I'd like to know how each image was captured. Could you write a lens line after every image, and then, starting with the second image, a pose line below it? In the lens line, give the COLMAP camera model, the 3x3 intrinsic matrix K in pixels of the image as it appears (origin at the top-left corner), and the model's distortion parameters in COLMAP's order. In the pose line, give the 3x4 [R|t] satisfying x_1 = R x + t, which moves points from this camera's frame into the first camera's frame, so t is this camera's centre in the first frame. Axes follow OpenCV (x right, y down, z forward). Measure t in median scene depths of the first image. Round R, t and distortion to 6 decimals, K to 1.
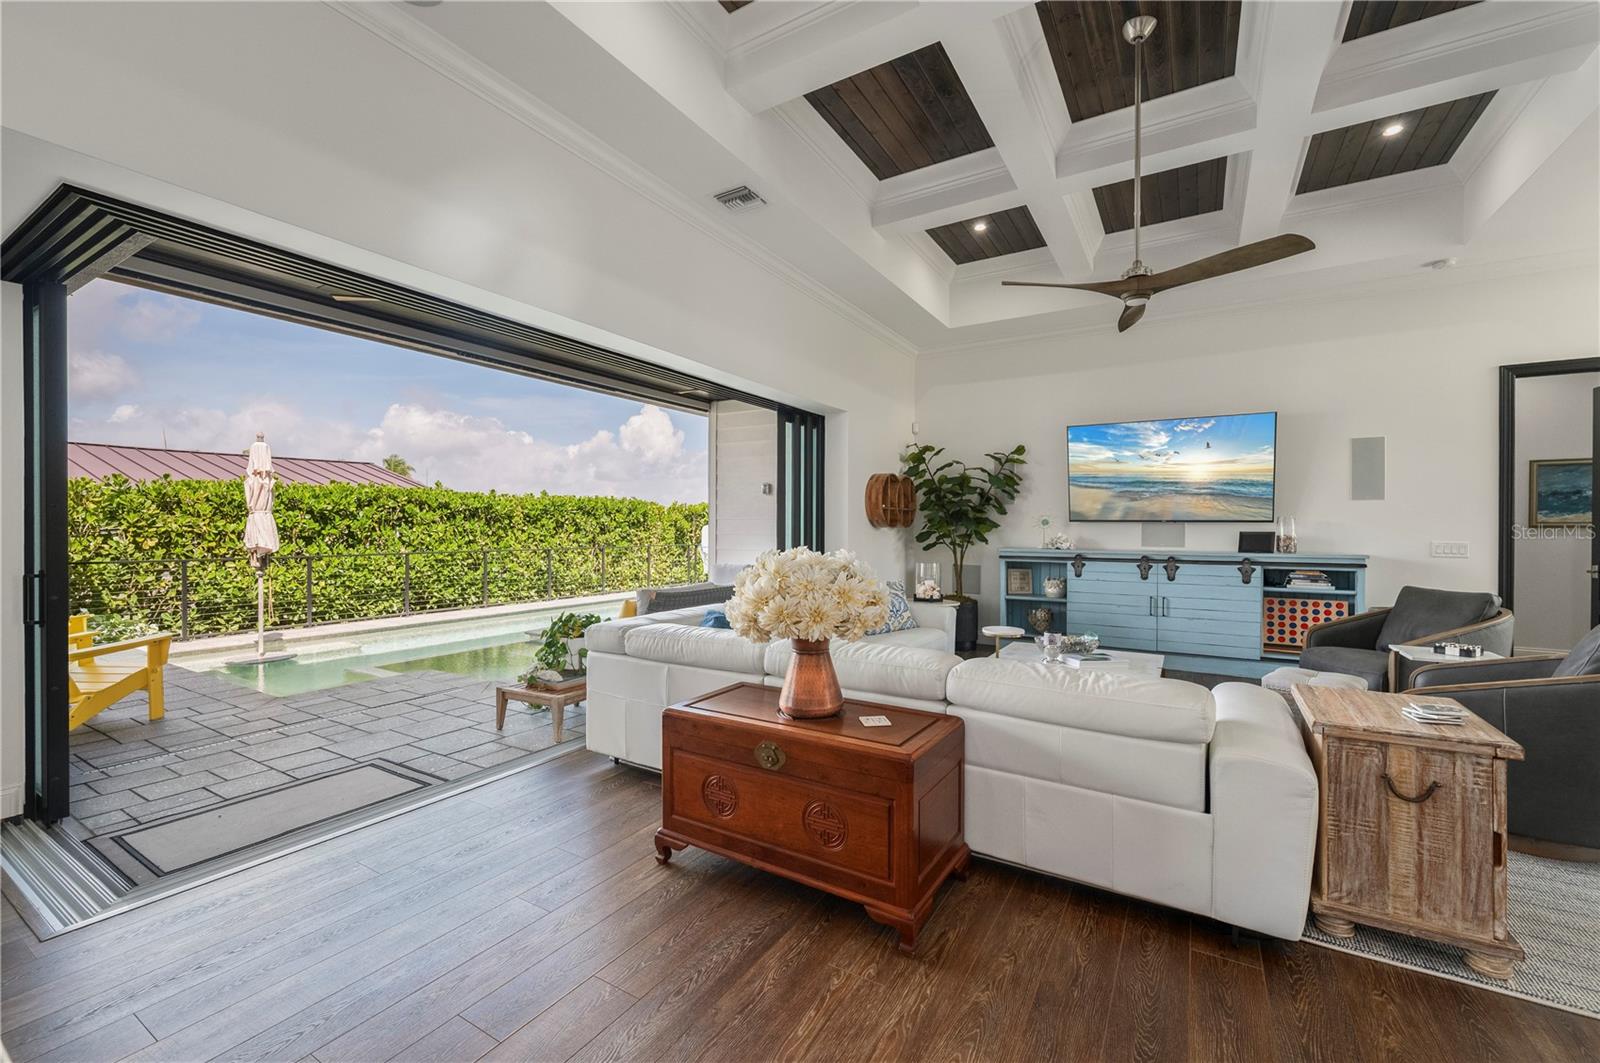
lens RADIAL K [[646.3, 0, 817.0], [0, 646.3, 533.1], [0, 0, 1]] dist [0.002287, 0.000367]
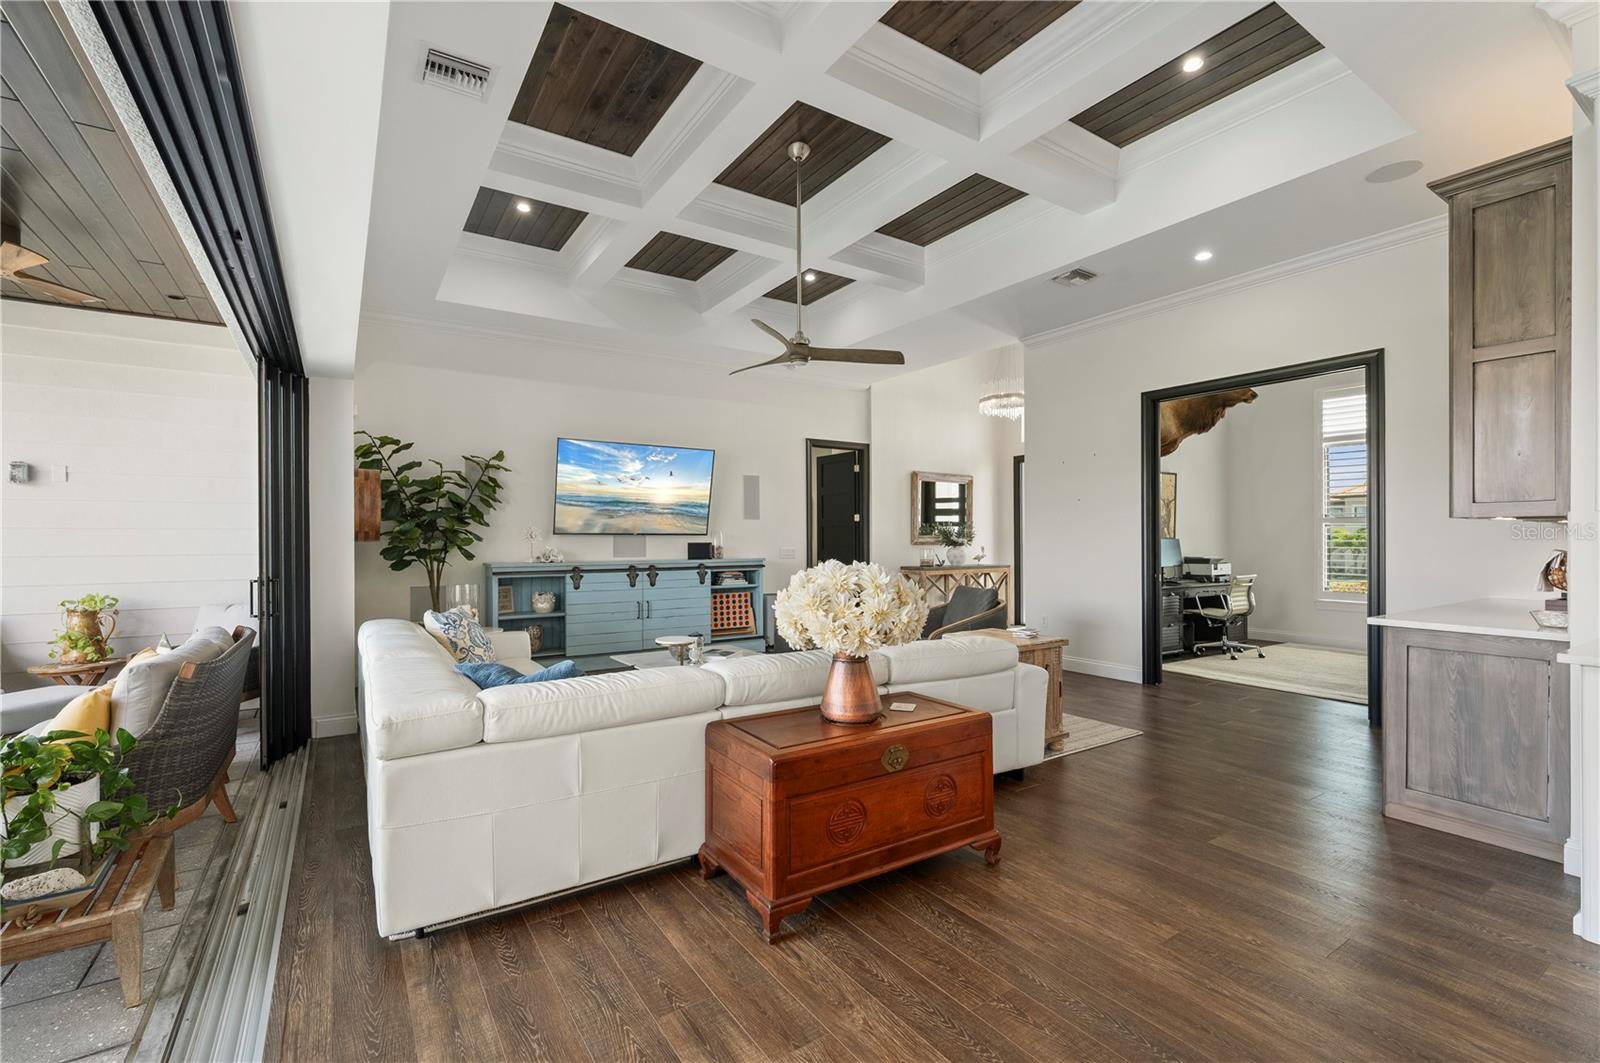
lens RADIAL K [[686.7, 0, 787.0], [0, 686.7, 540.7], [0, 0, 1]] dist [-0.000778, -0.002209]
pose [[0.427774, -0.005140, 0.903871, -0.384786], [0.012822, 0.999918, -0.000382, -0.003078], [-0.903795, 0.011753, 0.427804, 0.226139]]
